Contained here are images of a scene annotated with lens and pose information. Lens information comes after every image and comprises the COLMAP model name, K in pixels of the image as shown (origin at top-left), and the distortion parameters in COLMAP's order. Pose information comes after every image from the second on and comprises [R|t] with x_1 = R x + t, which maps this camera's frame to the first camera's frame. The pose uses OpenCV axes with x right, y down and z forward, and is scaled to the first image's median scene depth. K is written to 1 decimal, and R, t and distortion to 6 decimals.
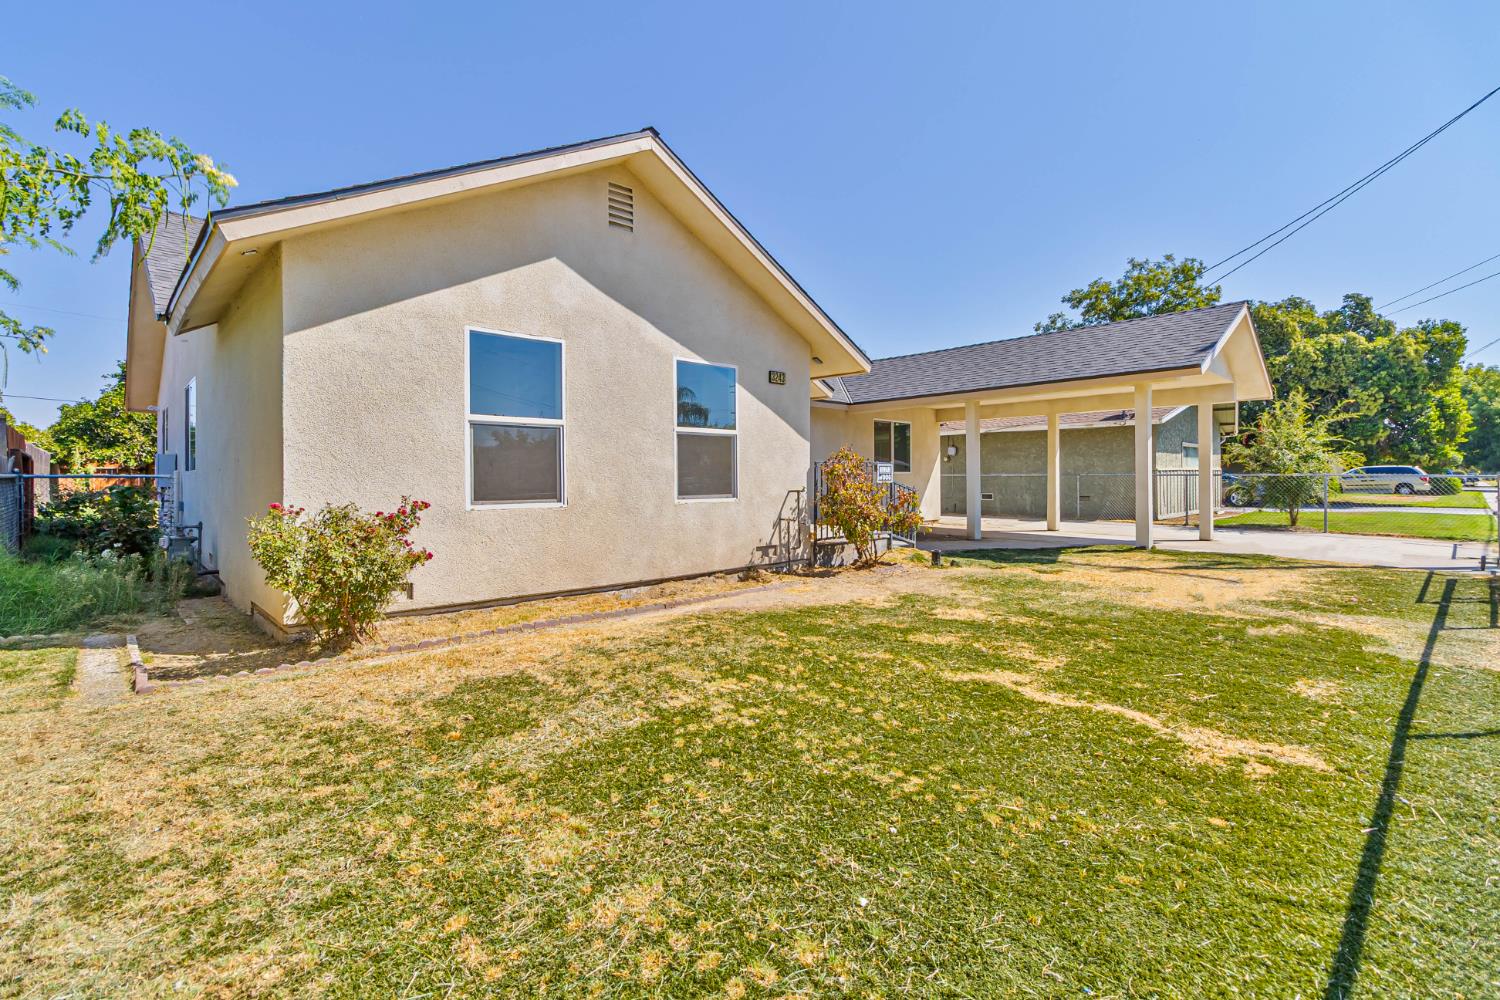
lens RADIAL K [[693.3, 0, 737.8], [0, 693.3, 486.4], [0, 0, 1]] dist [0.001415, 0.000635]
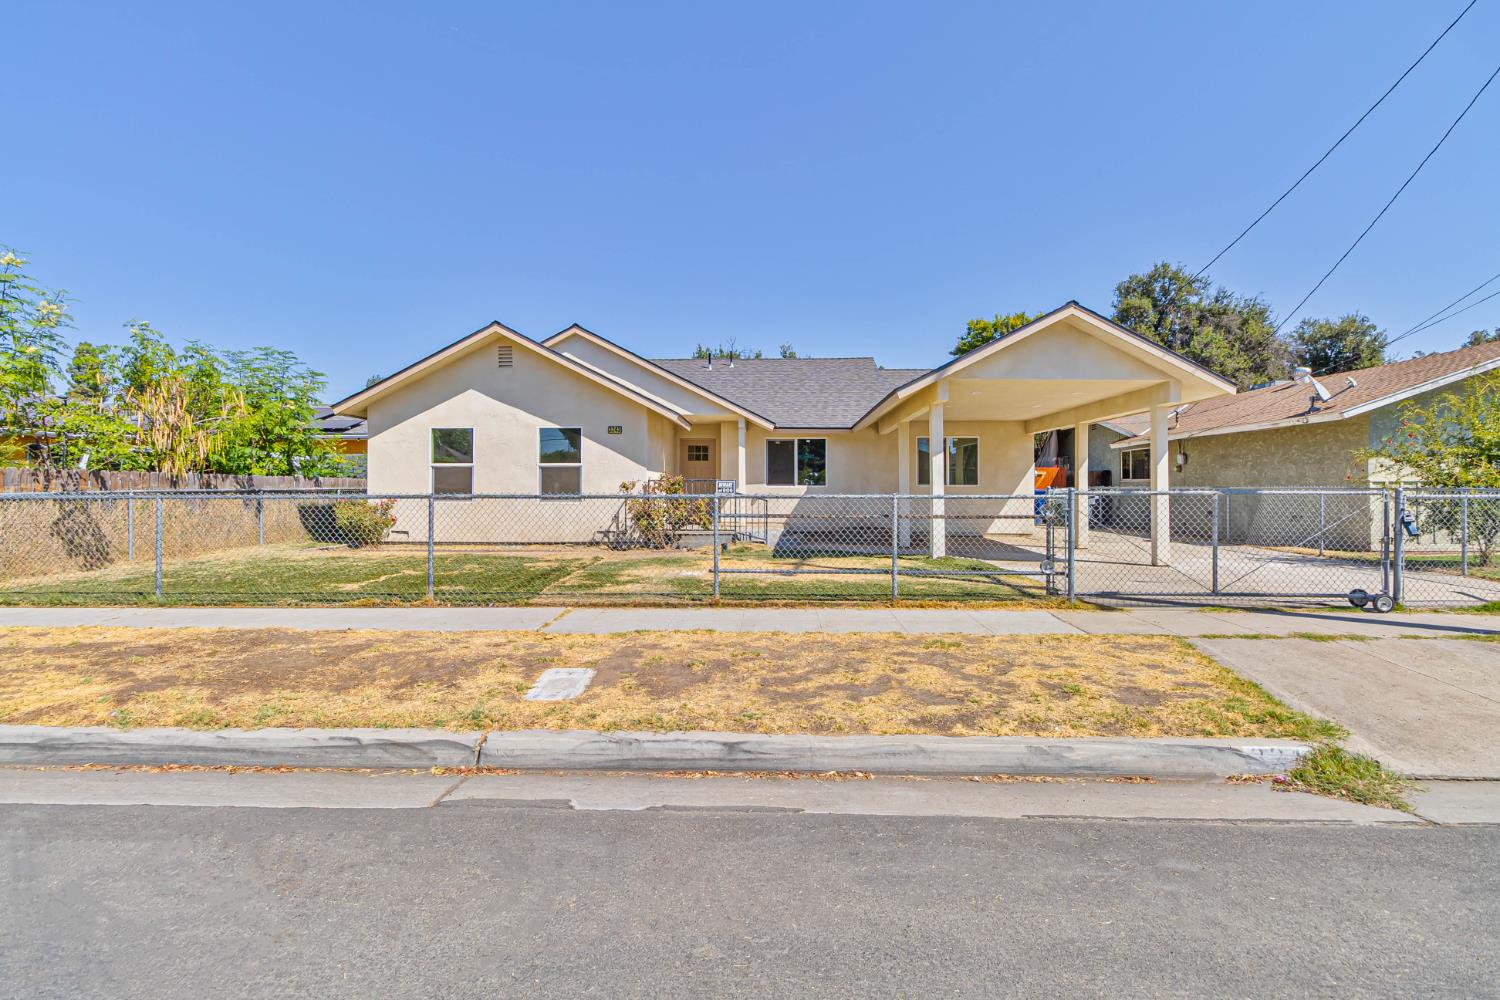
lens RADIAL K [[693.3, 0, 742.5], [0, 693.3, 489.9], [0, 0, 1]] dist [0.001415, 0.000635]
pose [[0.710649, 0.003420, -0.703538, 1.378232], [-0.010963, 0.999921, -0.006213, -0.006185], [0.703461, 0.012128, 0.710630, 0.037639]]
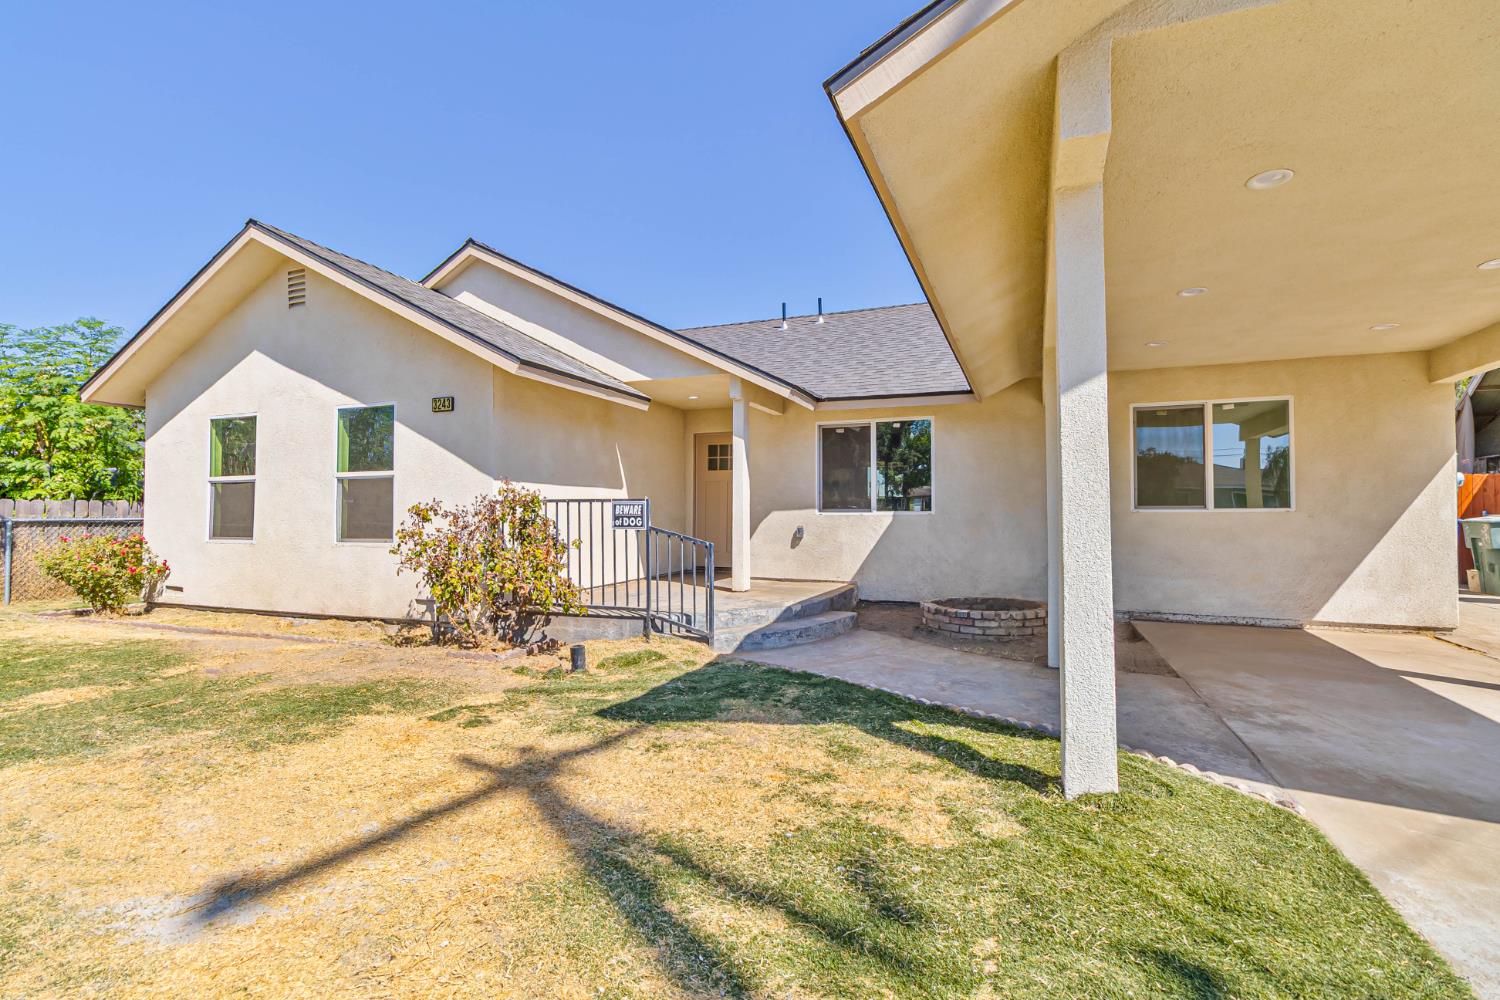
lens RADIAL K [[693.3, 0, 753.9], [0, 693.3, 506.0], [0, 0, 1]] dist [0.001415, 0.000635]
pose [[0.437363, -0.012940, -0.899192, 0.951630], [-0.012922, 0.999703, -0.020671, -0.017876], [0.899192, 0.020660, 0.437066, 0.933106]]
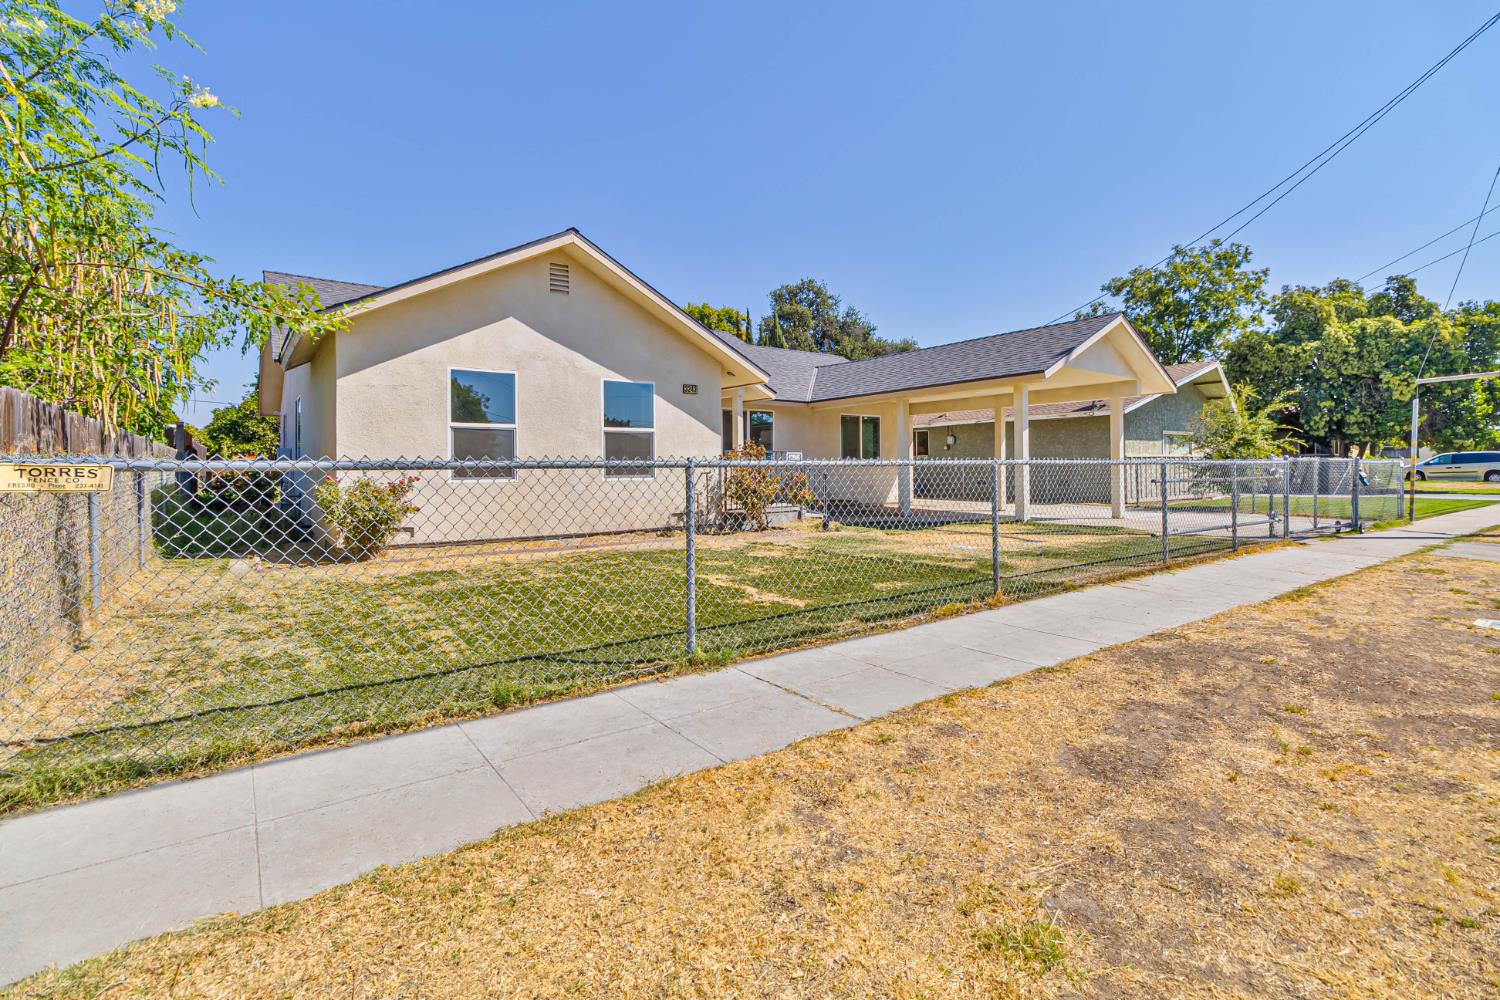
lens RADIAL K [[693.3, 0, 733.3], [0, 693.3, 476.3], [0, 0, 1]] dist [0.001415, 0.000635]
pose [[0.991970, -0.001094, -0.126466, 0.299960], [0.001199, 0.999999, 0.000754, 0.012217], [0.126465, -0.000899, 0.991971, -0.324591]]
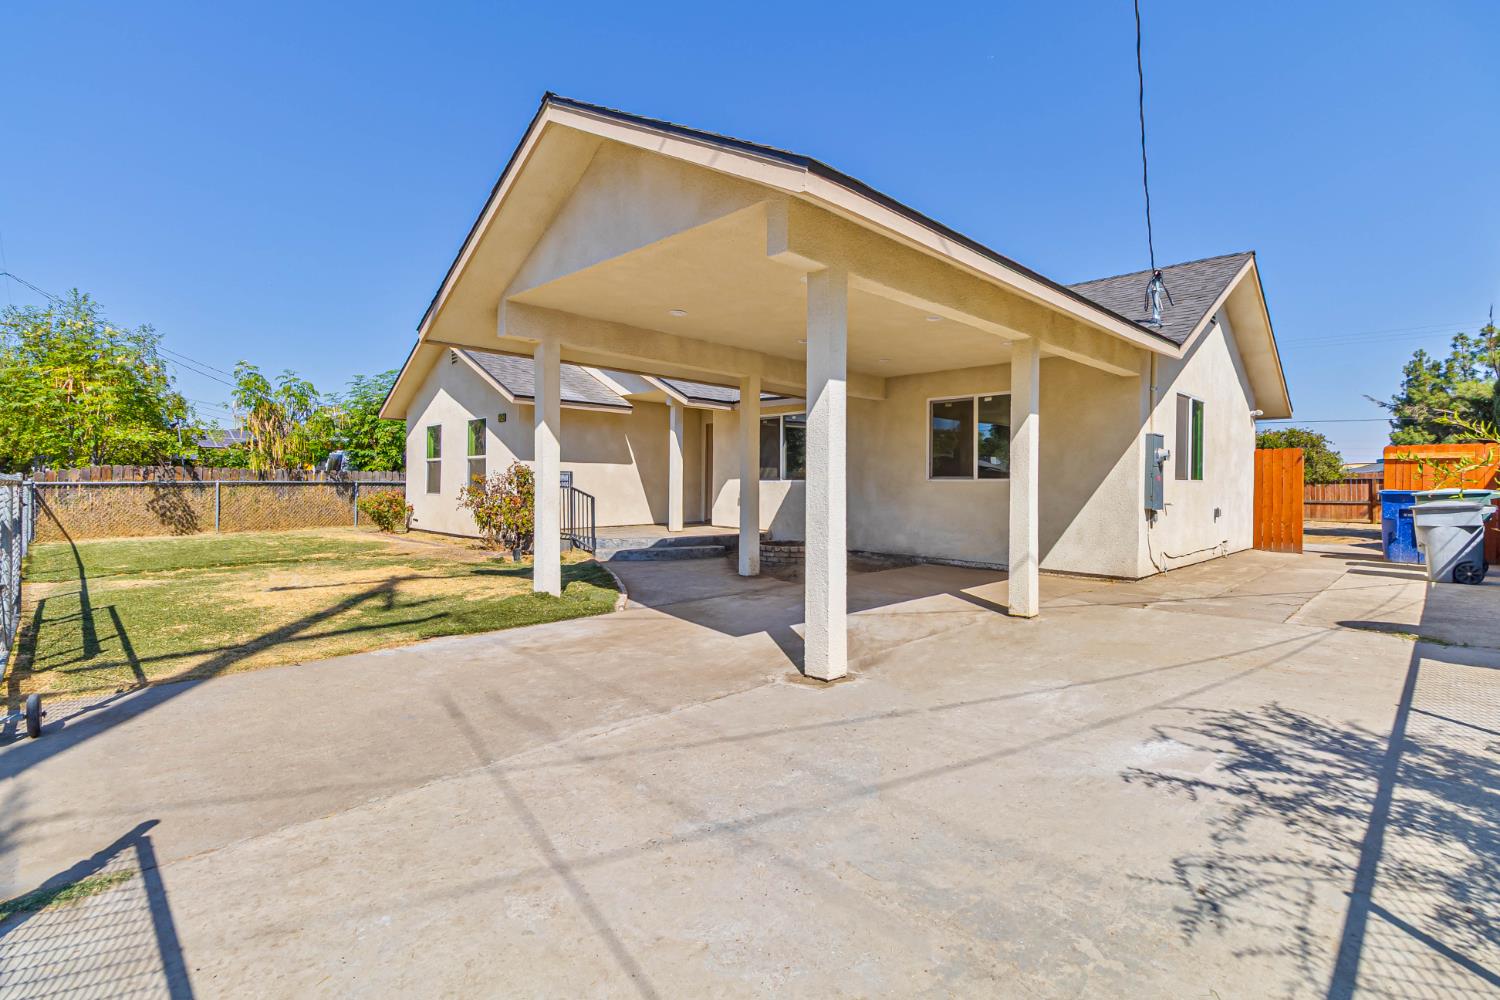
lens RADIAL K [[693.3, 0, 748.6], [0, 693.3, 489.9], [0, 0, 1]] dist [0.001415, 0.000635]
pose [[0.036685, 0.009660, -0.999280, 1.529175], [-0.022423, 0.999709, 0.008841, -0.023894], [0.999075, 0.022083, 0.036891, 1.423955]]
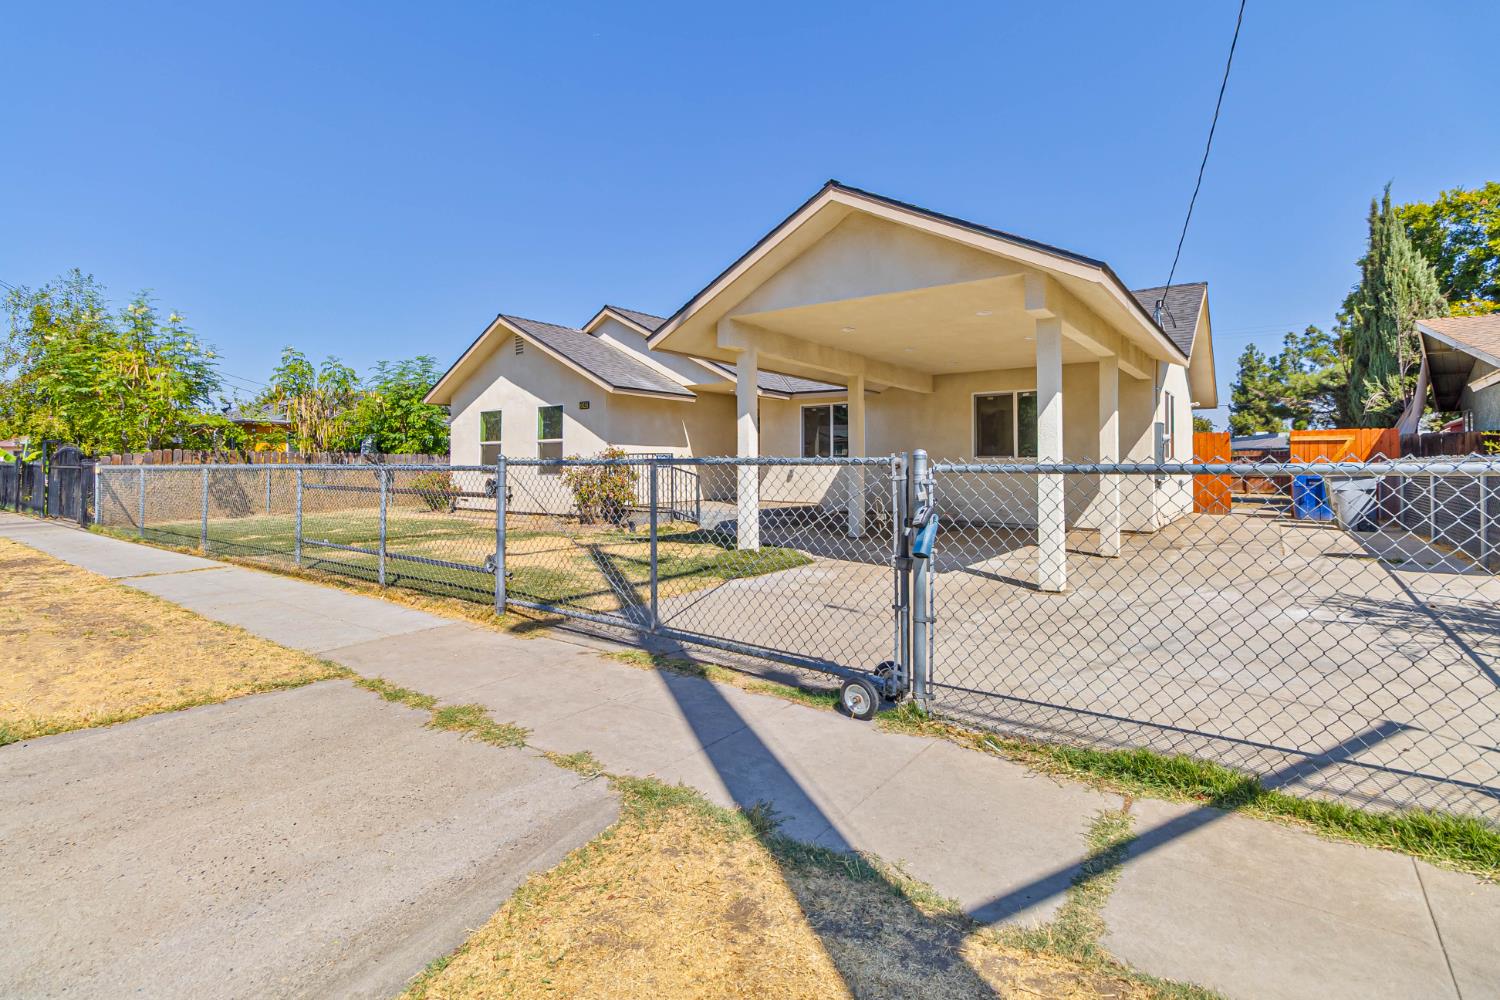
lens RADIAL K [[693.3, 0, 738.4], [0, 693.3, 453.8], [0, 0, 1]] dist [0.001415, 0.000635]
pose [[0.173094, -0.015544, -0.984783, 1.707771], [-0.014823, 0.999721, -0.018385, -0.013226], [0.984794, 0.017780, 0.172815, 1.034560]]
